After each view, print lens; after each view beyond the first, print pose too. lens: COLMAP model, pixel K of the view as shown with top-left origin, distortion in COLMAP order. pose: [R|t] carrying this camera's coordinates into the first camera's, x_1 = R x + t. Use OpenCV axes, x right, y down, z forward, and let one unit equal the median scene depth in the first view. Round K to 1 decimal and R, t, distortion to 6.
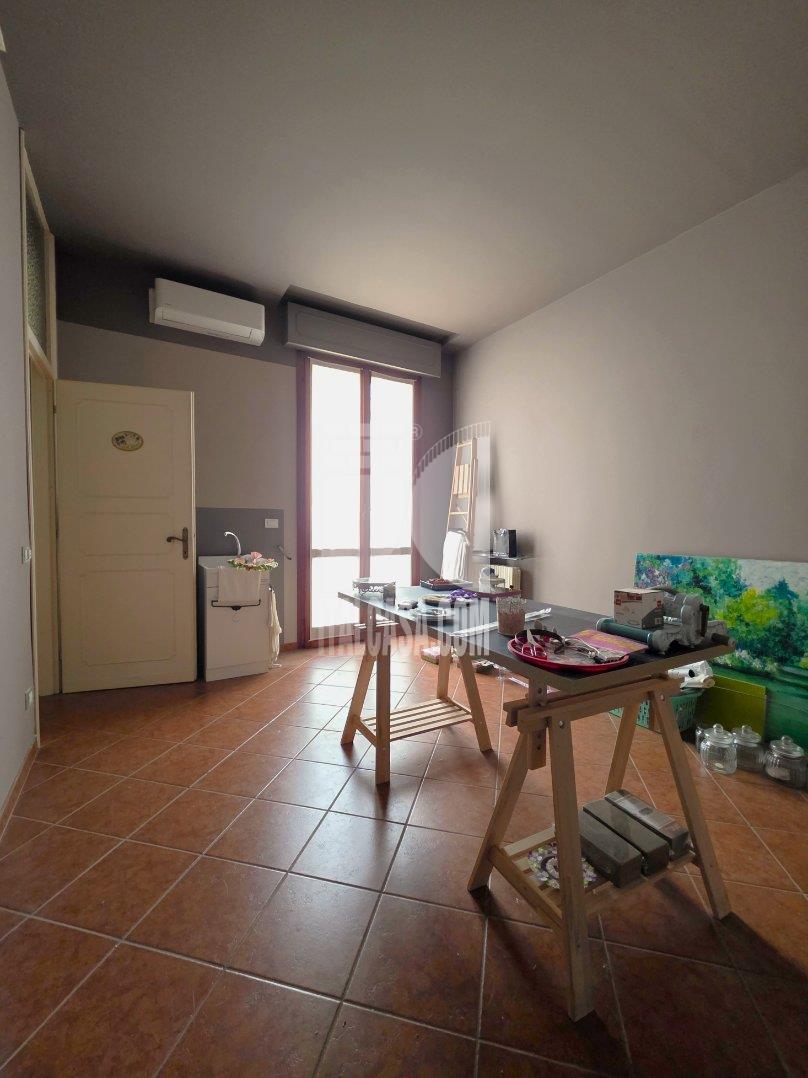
lens RADIAL K [[438.0, 0, 410.3], [0, 438.0, 542.7], [0, 0, 1]] dist [0.004628, 0.000149]
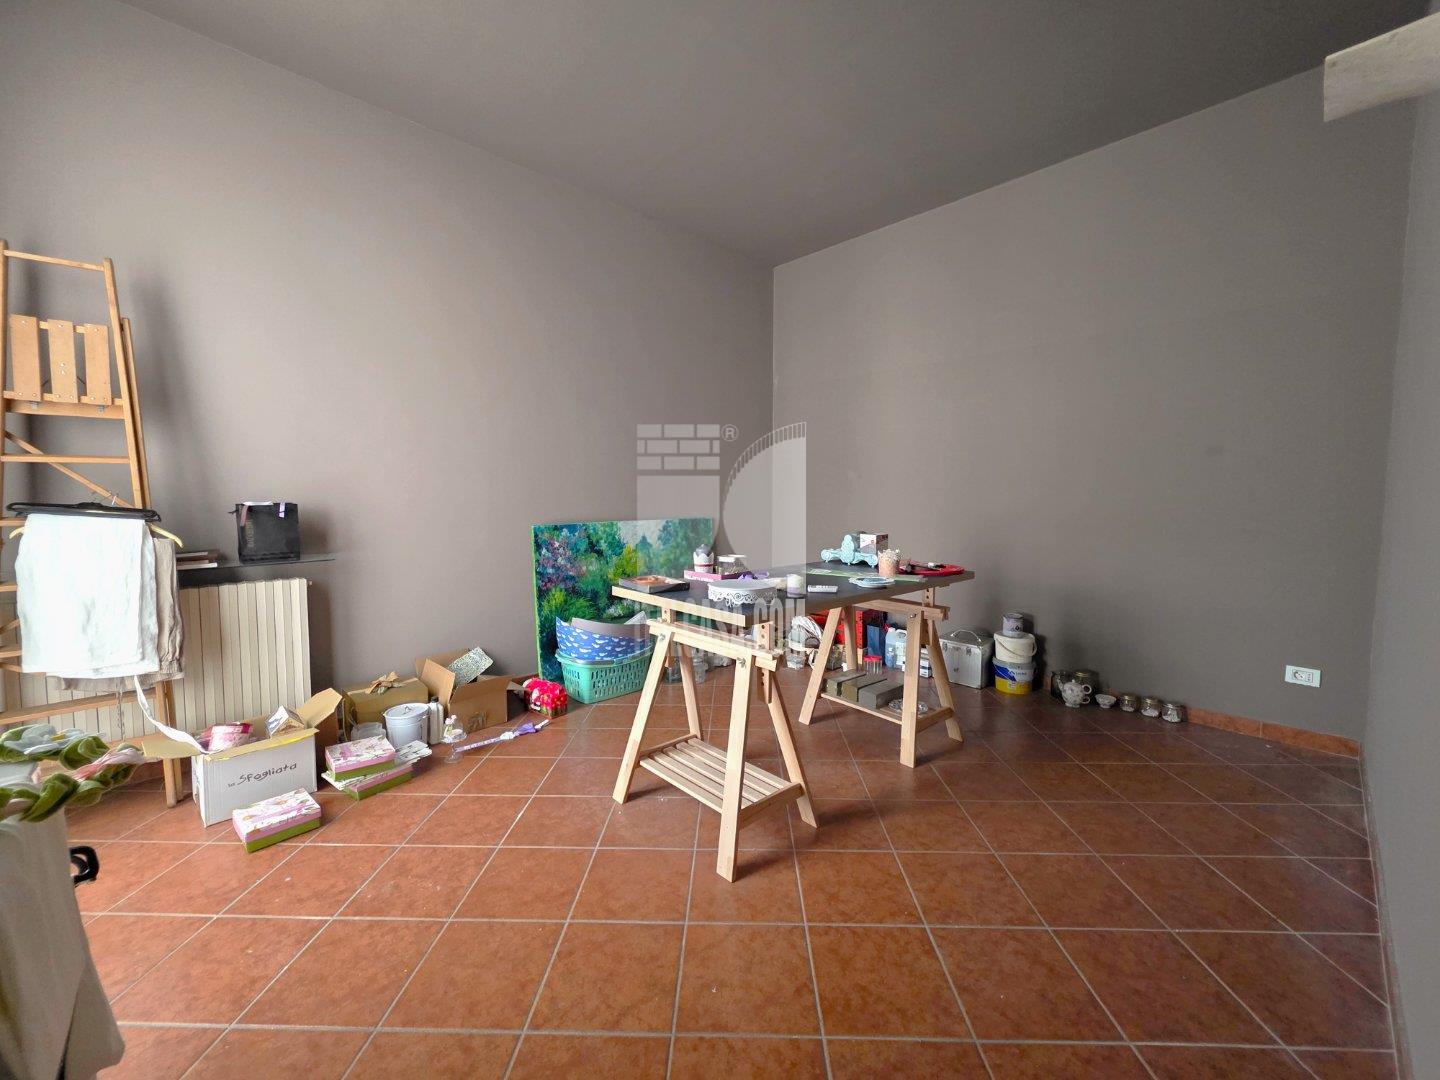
lens RADIAL K [[585.0, 0, 724.6], [0, 585.0, 531.0], [0, 0, 1]] dist [0.004628, 0.000149]
pose [[-0.210128, -0.071224, 0.975076, -0.737360], [0.040442, 0.995856, 0.081457, -0.047093], [-0.976837, 0.056550, -0.206377, 0.974834]]
